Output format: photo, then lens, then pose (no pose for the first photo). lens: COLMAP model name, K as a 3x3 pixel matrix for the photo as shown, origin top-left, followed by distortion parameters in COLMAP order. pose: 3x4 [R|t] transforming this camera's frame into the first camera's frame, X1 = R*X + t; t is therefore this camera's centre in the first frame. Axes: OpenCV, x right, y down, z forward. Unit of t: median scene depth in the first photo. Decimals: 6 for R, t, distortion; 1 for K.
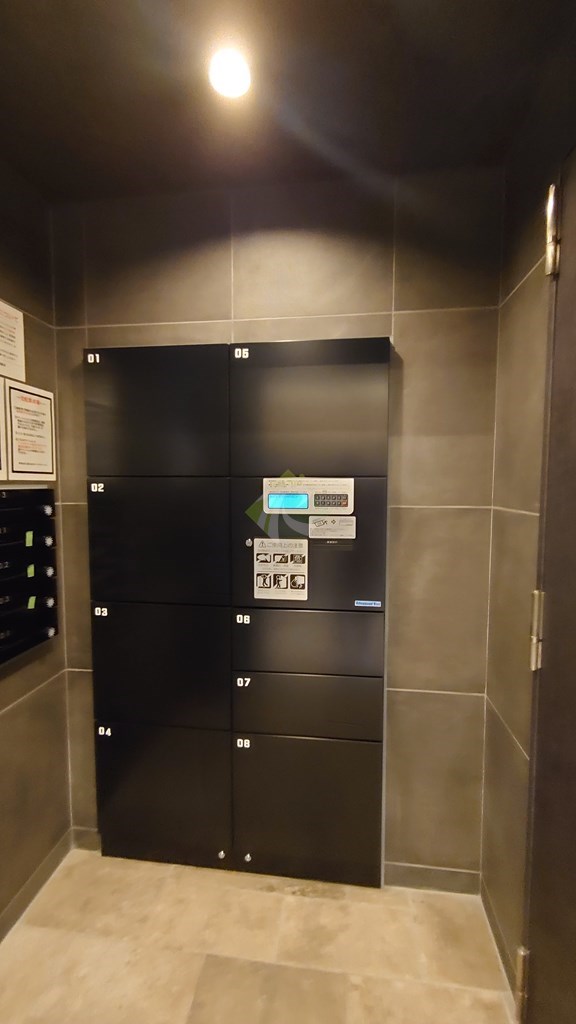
lens RADIAL K [[434.7, 0, 289.4], [0, 434.7, 512.5], [0, 0, 1]] dist [0.002097, 0.000992]
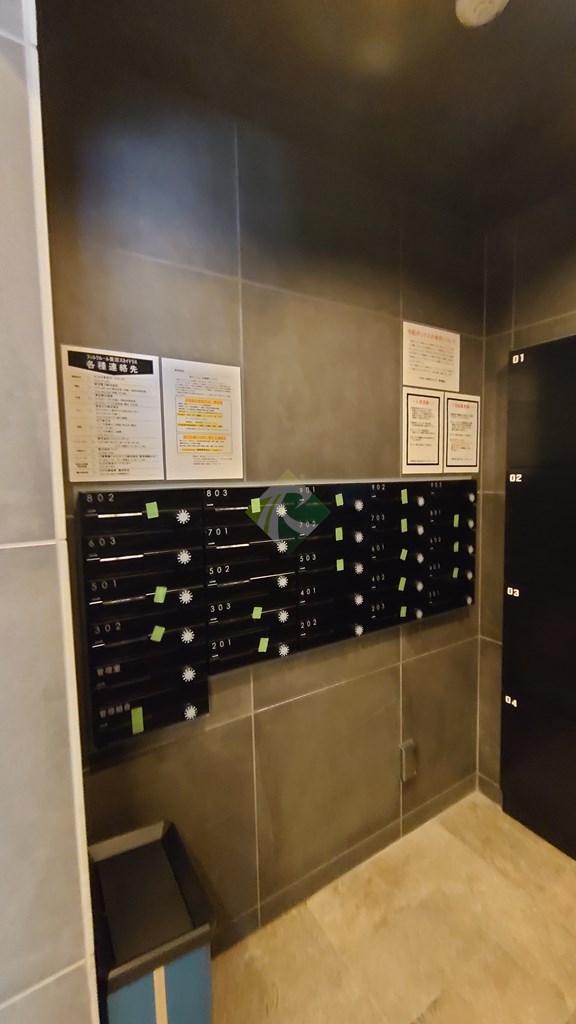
lens RADIAL K [[434.7, 0, 289.2], [0, 434.7, 514.7], [0, 0, 1]] dist [0.002097, 0.000992]
pose [[0.625923, 0.050549, -0.778245, 0.055641], [-0.032069, 0.998721, 0.039078, 0.010191], [0.779226, 0.000498, 0.626743, -0.122828]]
